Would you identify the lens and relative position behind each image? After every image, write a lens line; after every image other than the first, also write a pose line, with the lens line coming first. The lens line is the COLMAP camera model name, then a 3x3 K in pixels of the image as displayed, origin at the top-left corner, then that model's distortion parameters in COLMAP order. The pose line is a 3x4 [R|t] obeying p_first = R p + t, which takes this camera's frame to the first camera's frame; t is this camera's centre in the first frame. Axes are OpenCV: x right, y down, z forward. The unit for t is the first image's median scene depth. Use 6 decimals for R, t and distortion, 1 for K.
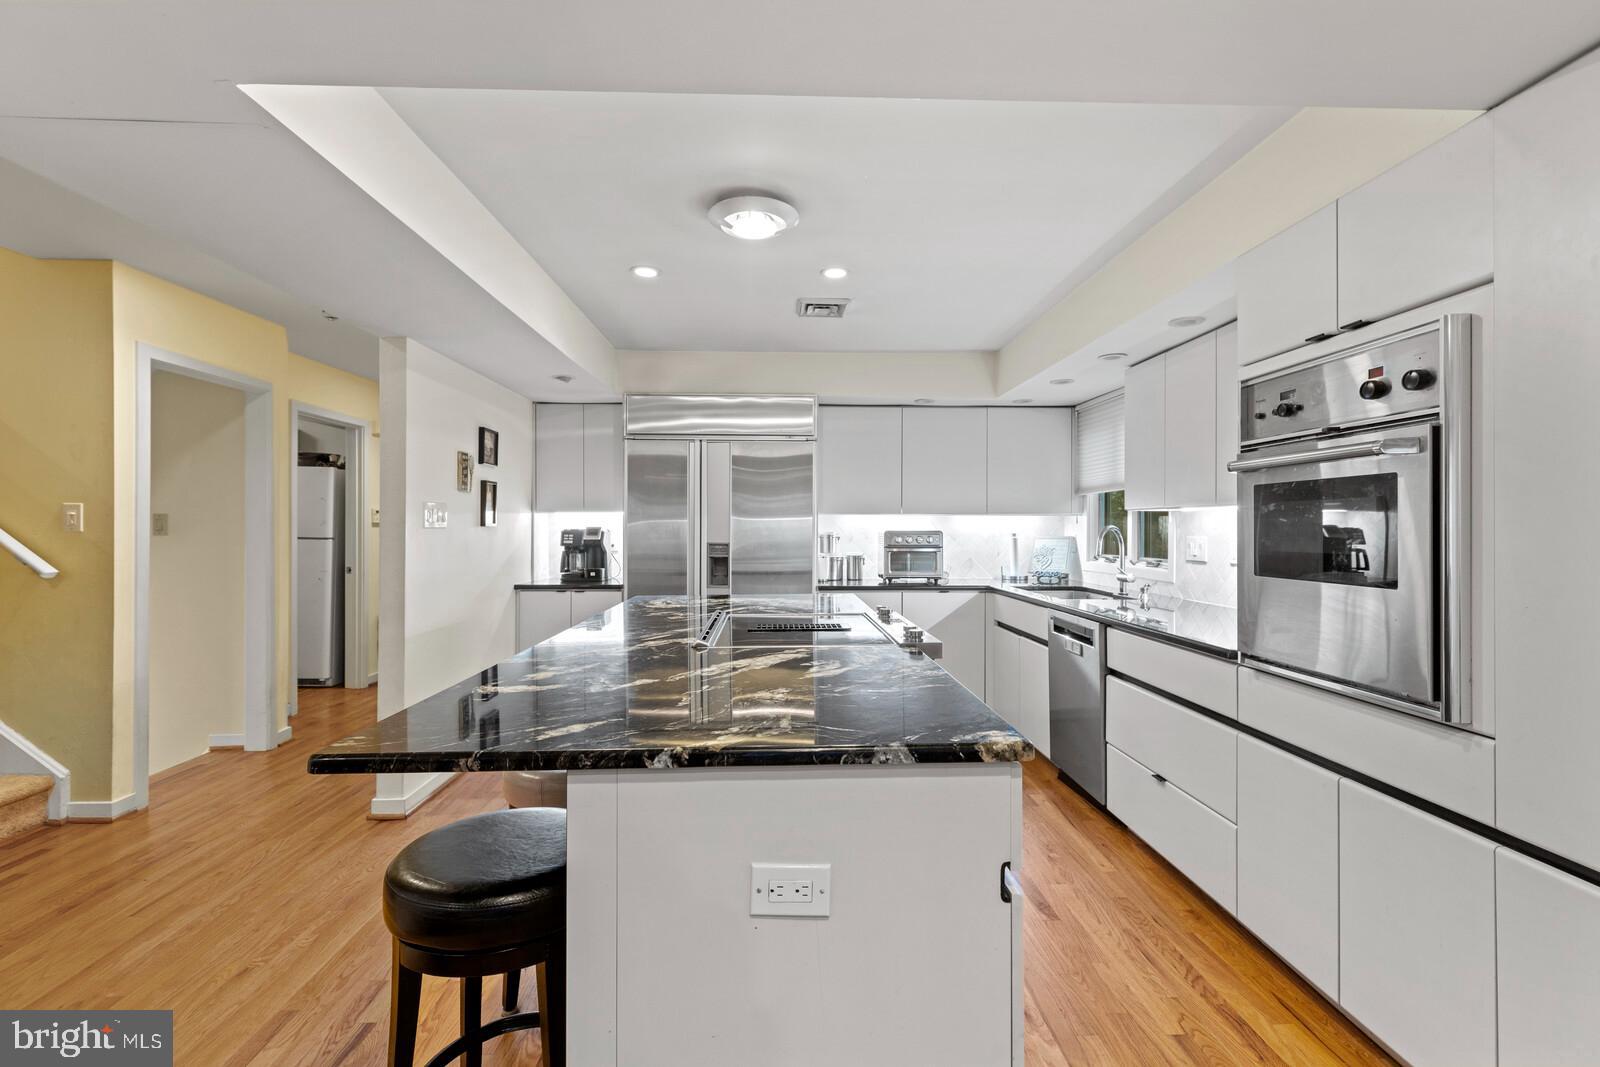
lens RADIAL K [[711.0, 0, 803.6], [0, 711.0, 525.6], [0, 0, 1]] dist [0.006164, 0.000478]
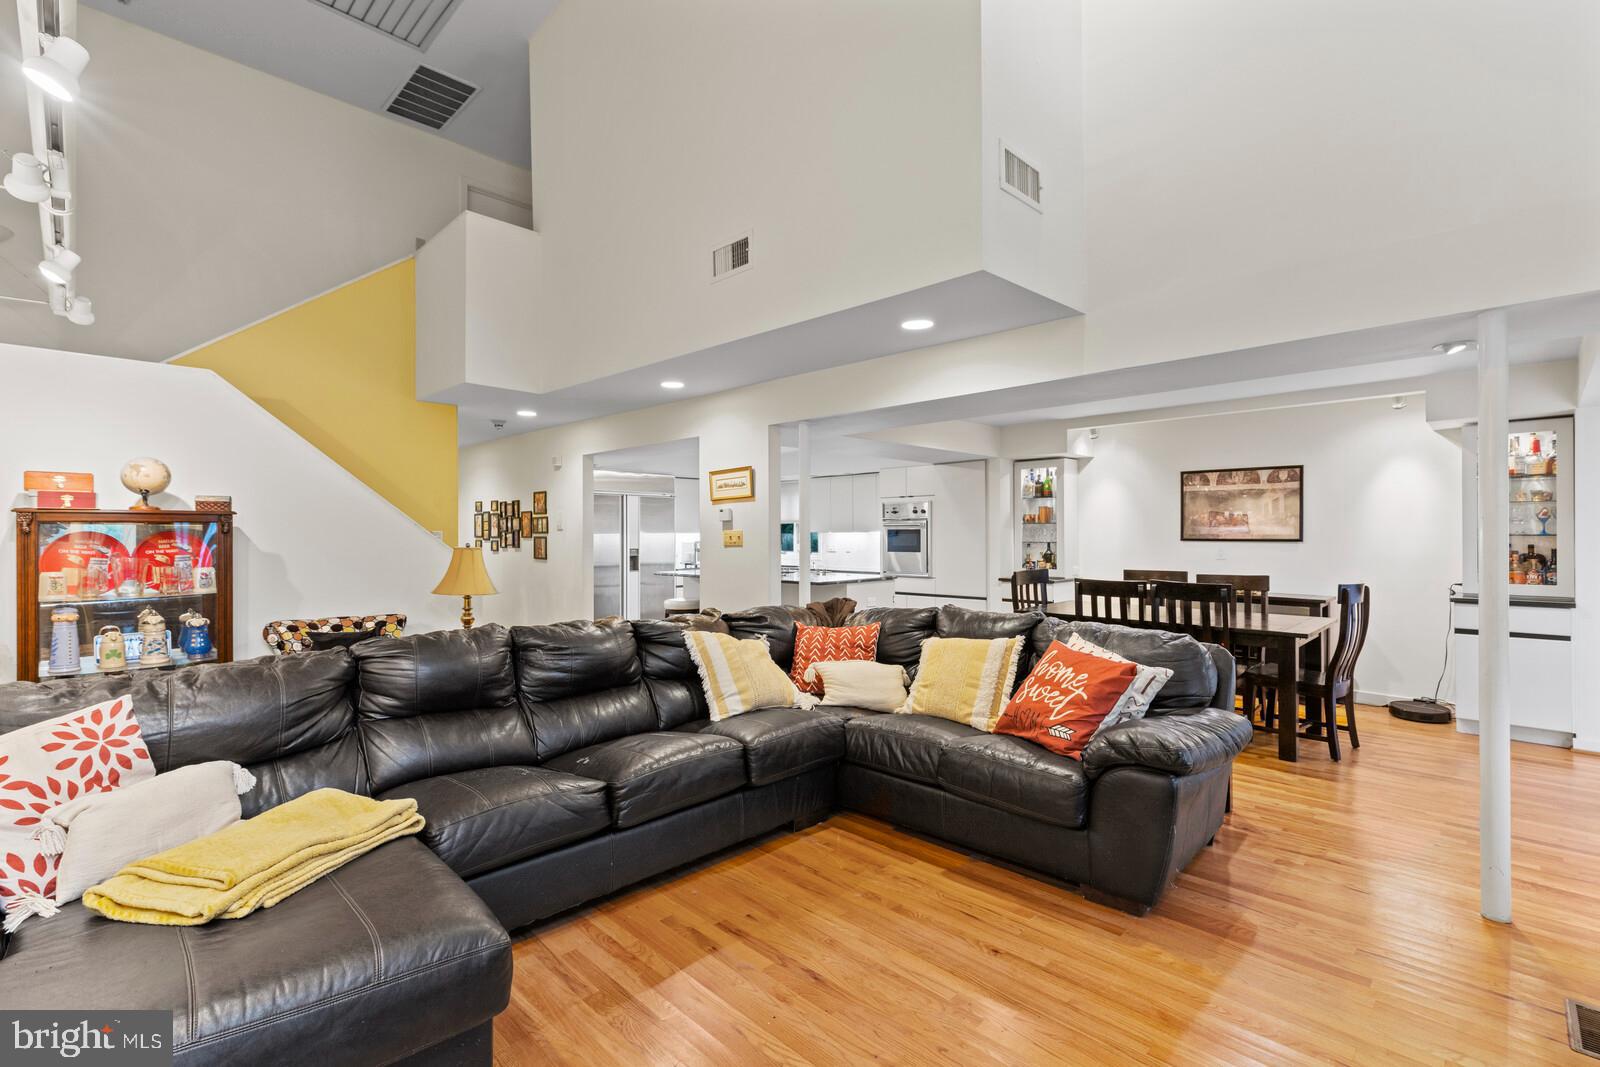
lens RADIAL K [[711.0, 0, 804.7], [0, 711.0, 535.0], [0, 0, 1]] dist [0.006164, 0.000478]
pose [[0.732671, -0.004400, 0.680569, -1.089993], [0.002873, 0.999990, 0.003372, -0.017750], [-0.680577, -0.000516, 0.732676, -0.728665]]
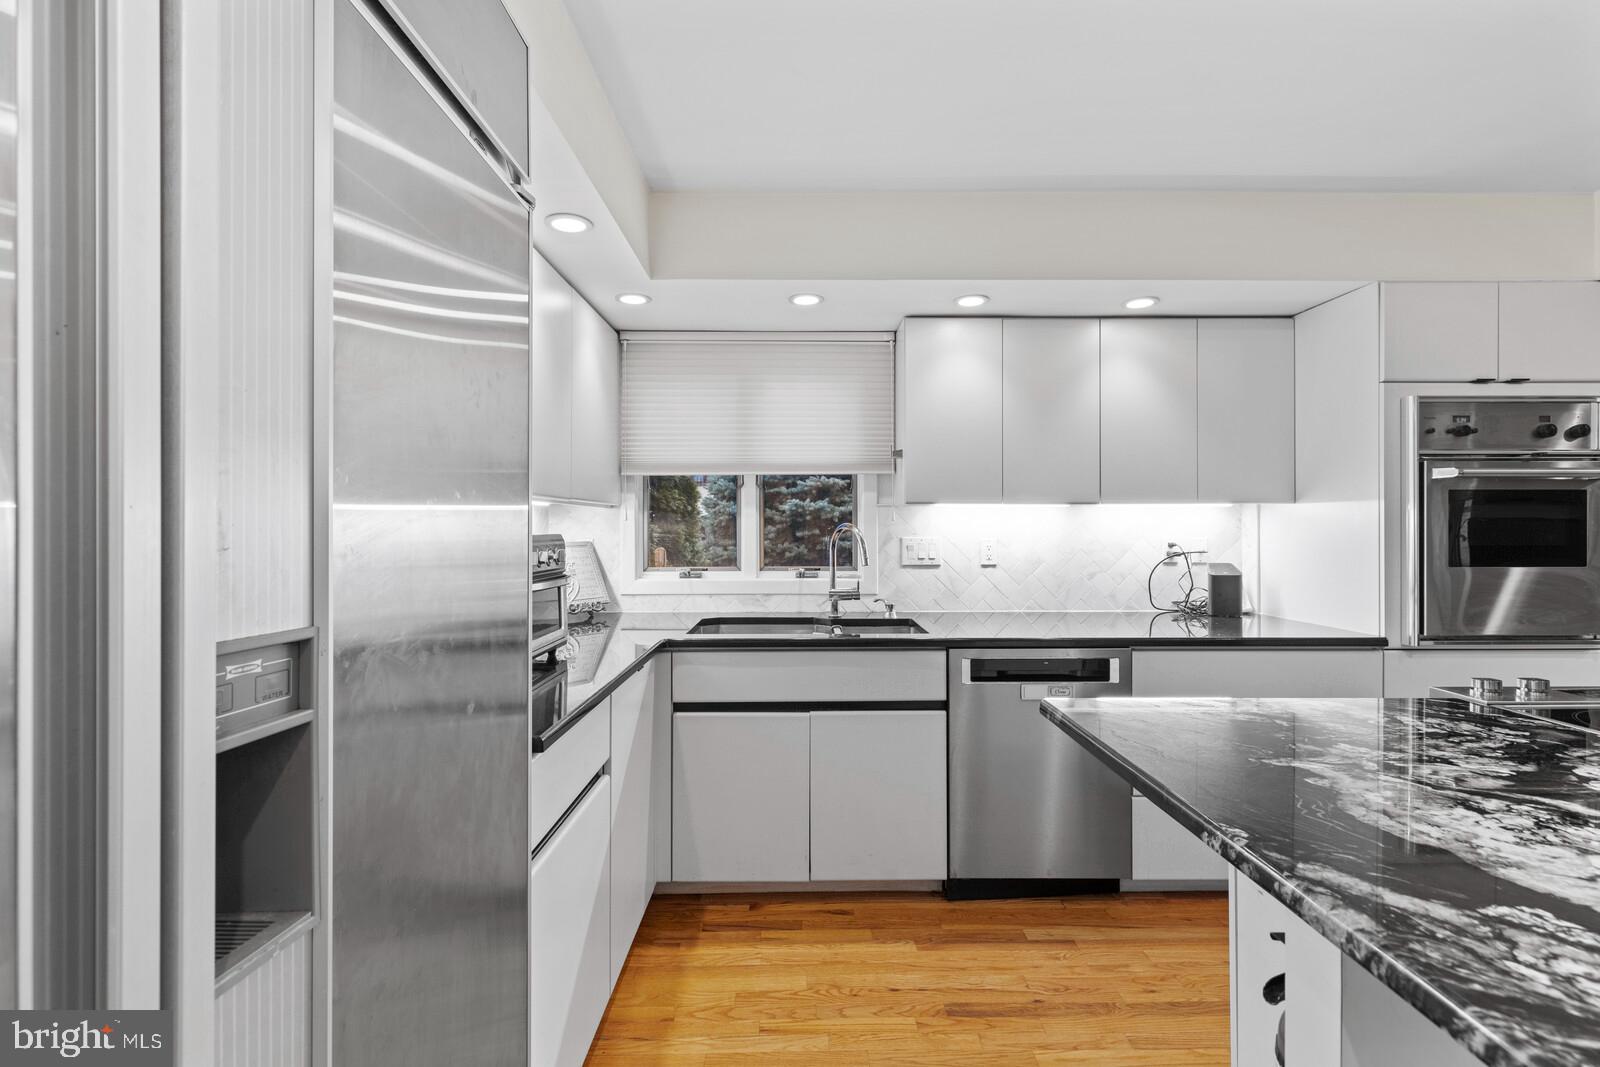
lens RADIAL K [[711.0, 0, 802.7], [0, 711.0, 525.6], [0, 0, 1]] dist [0.006164, 0.000478]
pose [[0.031191, 0.002326, 0.999511, -0.252368], [-0.001013, 0.999997, -0.002296, 0.002845], [-0.999513, -0.000941, 0.031193, 0.886777]]
